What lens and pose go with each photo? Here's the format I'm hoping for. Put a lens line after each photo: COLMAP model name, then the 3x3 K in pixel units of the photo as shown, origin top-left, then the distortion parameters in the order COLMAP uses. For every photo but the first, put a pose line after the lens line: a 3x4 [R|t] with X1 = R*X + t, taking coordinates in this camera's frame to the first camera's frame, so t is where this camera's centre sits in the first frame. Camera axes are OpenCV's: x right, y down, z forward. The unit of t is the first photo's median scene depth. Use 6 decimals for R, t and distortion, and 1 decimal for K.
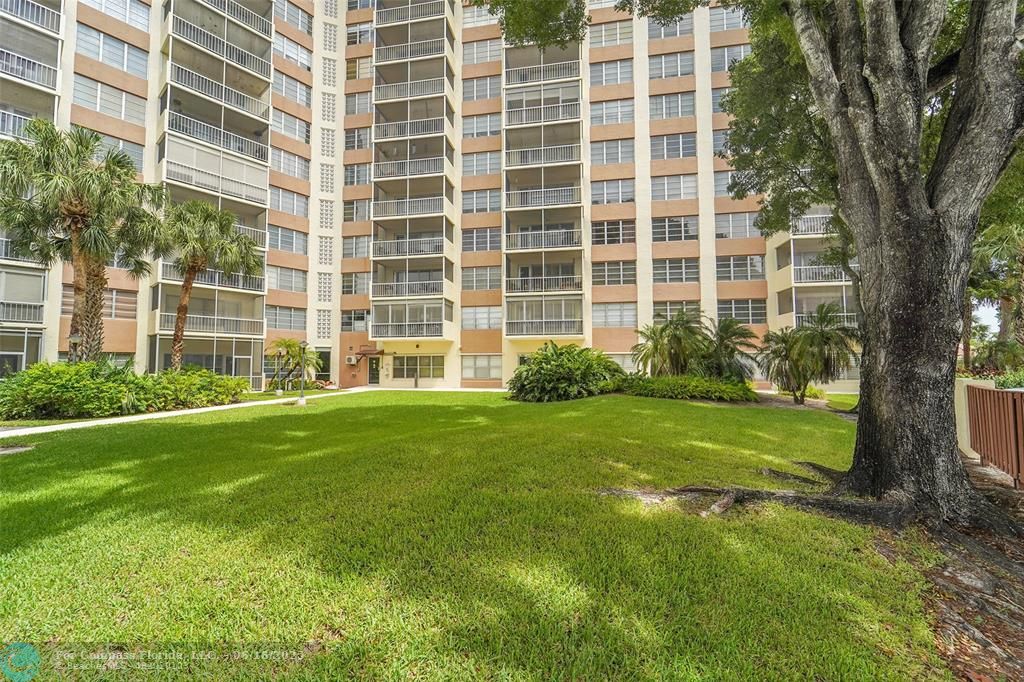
lens RADIAL K [[422.4, 0, 573.0], [0, 422.4, 340.1], [0, 0, 1]] dist [0.019073, -0.000169]
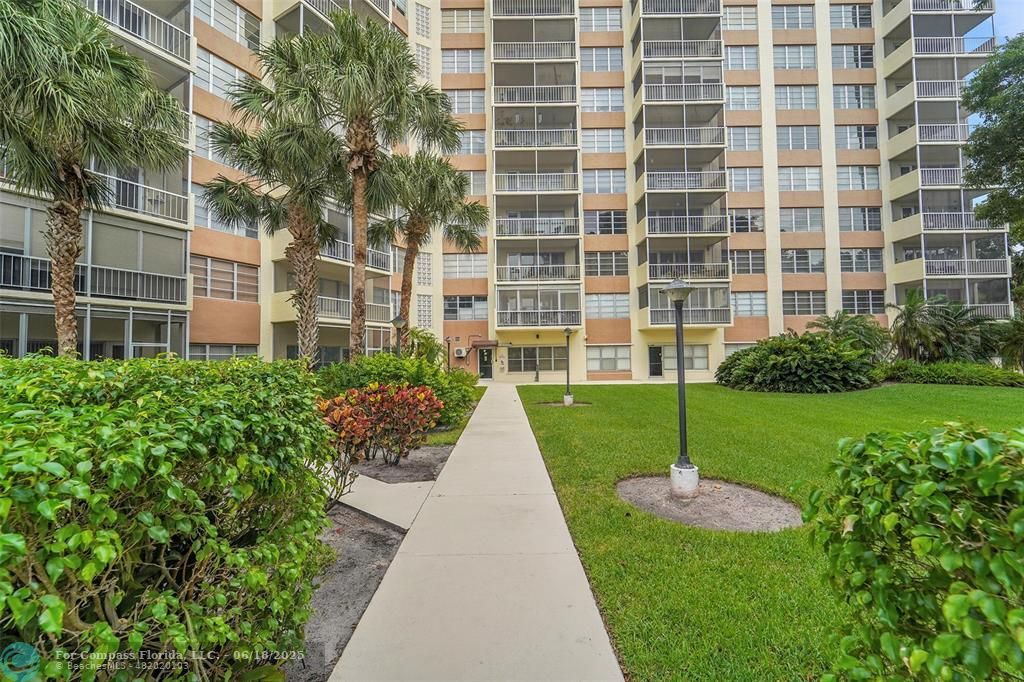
lens RADIAL K [[422.4, 0, 513.6], [0, 422.4, 336.7], [0, 0, 1]] dist [0.019073, -0.000169]
pose [[0.981710, -0.002927, 0.190360, -0.598767], [0.000870, 0.999940, 0.010888, 0.005239], [-0.190380, -0.010523, 0.981654, 0.120419]]
